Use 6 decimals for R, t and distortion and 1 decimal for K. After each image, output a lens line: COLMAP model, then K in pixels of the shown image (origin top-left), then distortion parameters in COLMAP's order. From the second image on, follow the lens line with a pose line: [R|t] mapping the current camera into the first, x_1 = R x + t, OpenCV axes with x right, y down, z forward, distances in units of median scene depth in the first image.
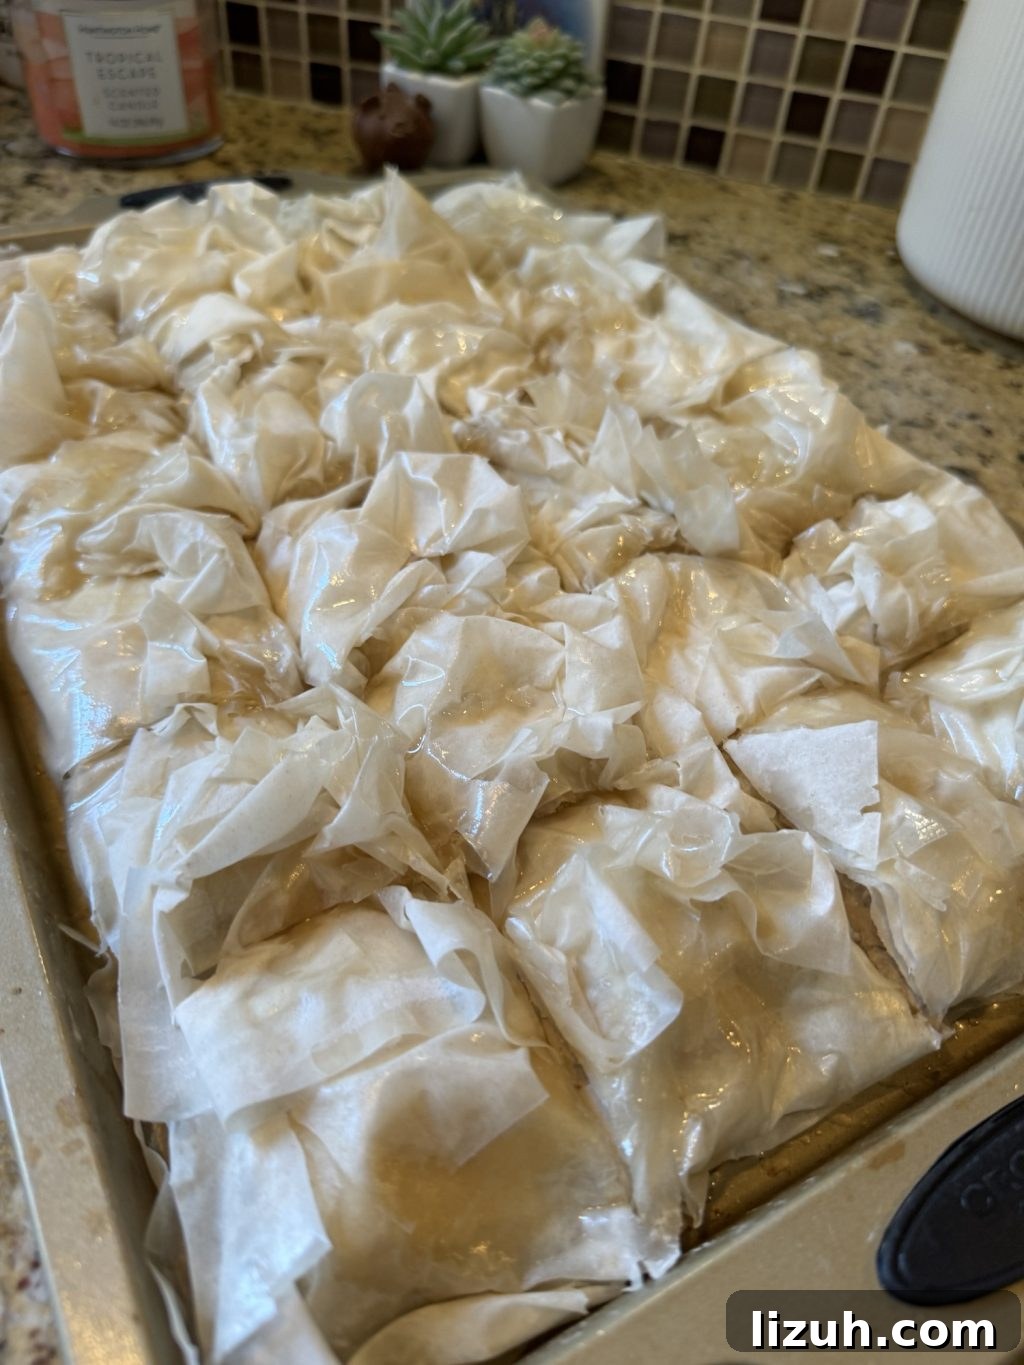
lens RADIAL K [[985.6, 0, 544.6], [0, 985.6, 682.2], [0, 0, 1]] dist [-0.037166, 0.002821]
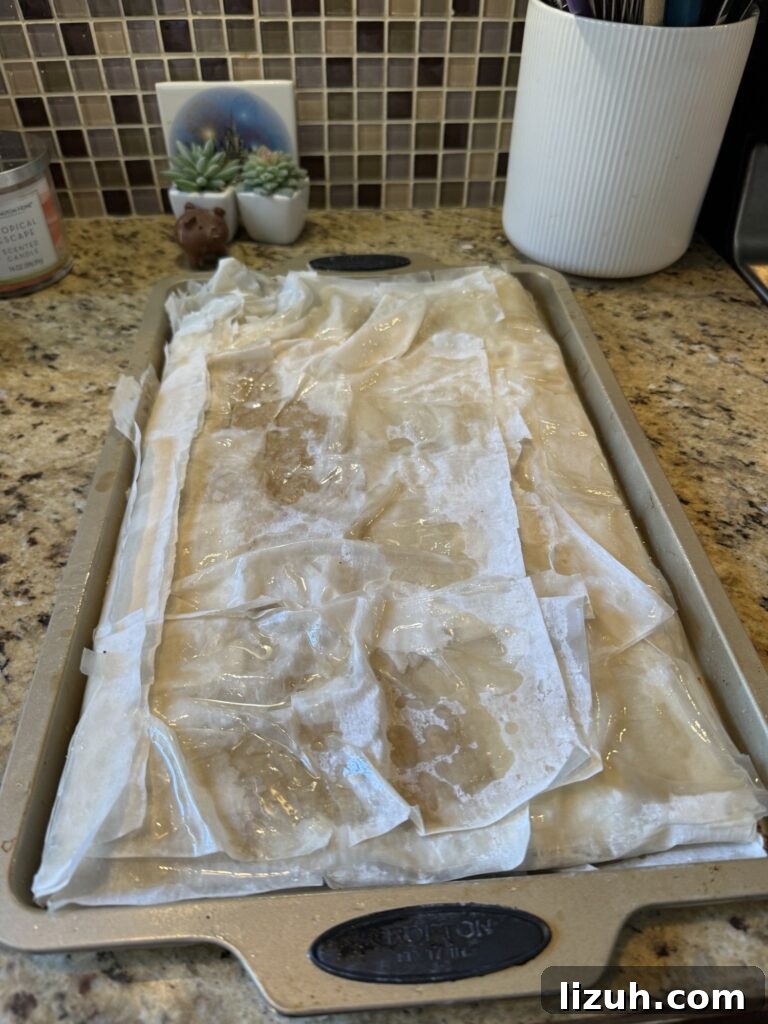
lens RADIAL K [[740.8, 0, 384.0], [0, 740.8, 512.0], [0, 0, 1]] dist [-0.047253, 0.005366]
pose [[0.933534, -0.294182, 0.204869, -0.236550], [0.293820, 0.955295, 0.032896, -0.079639], [-0.205388, 0.029485, 0.978236, -0.208011]]
